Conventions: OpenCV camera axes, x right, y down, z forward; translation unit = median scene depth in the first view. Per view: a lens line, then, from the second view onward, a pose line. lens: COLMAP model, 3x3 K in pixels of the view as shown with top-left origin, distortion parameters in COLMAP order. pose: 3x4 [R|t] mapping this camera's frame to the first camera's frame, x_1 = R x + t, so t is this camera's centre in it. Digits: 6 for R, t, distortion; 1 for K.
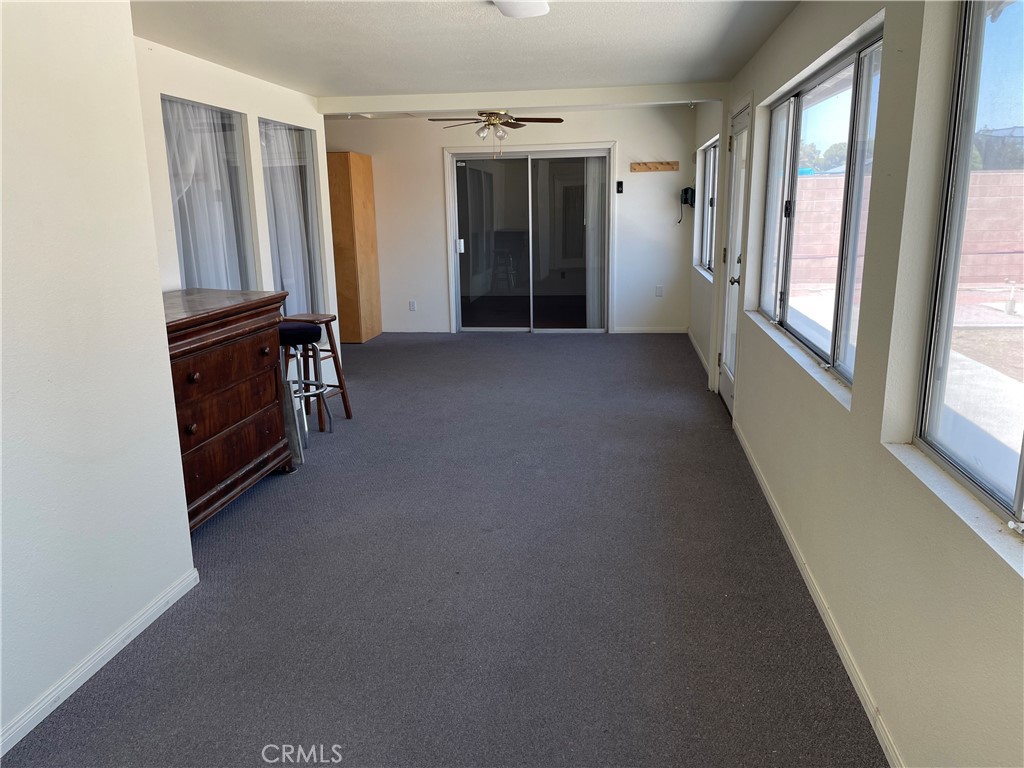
lens RADIAL K [[780.6, 0, 512.6], [0, 780.6, 386.5], [0, 0, 1]] dist [0.039871, -0.009764]
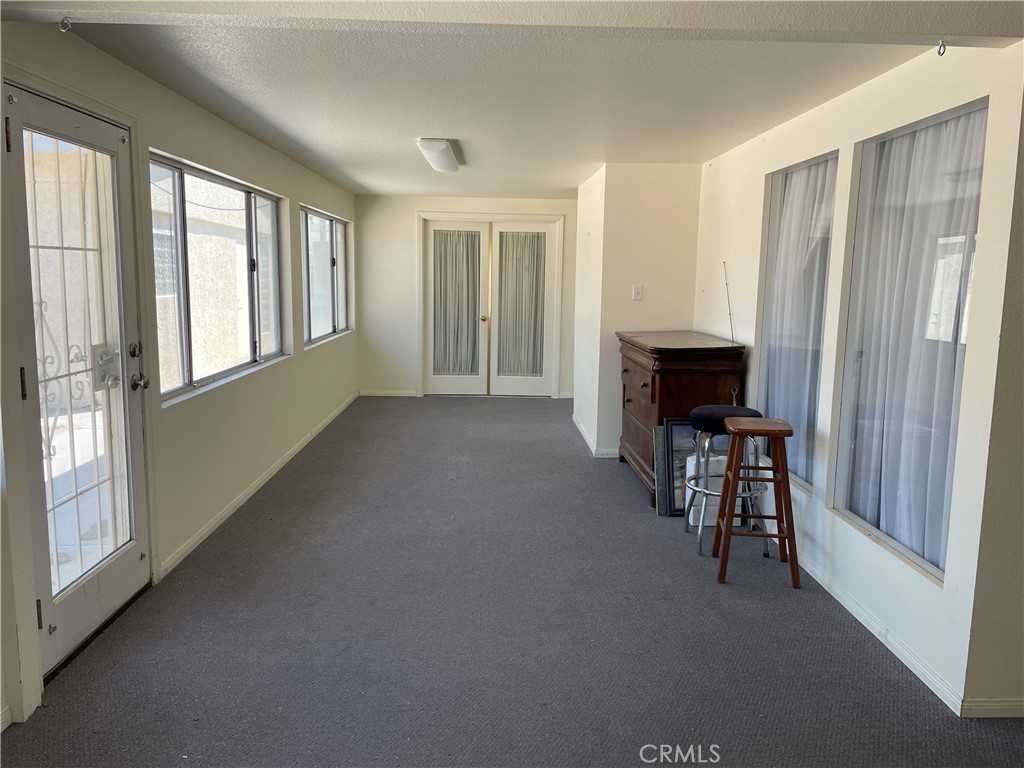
lens RADIAL K [[780.6, 0, 511.9], [0, 780.6, 385.8], [0, 0, 1]] dist [0.039871, -0.009764]
pose [[-0.983345, 0.028553, -0.179493, 0.110392], [-0.039136, 0.931151, 0.362528, -0.453841], [0.177486, 0.363514, -0.914525, 1.947250]]
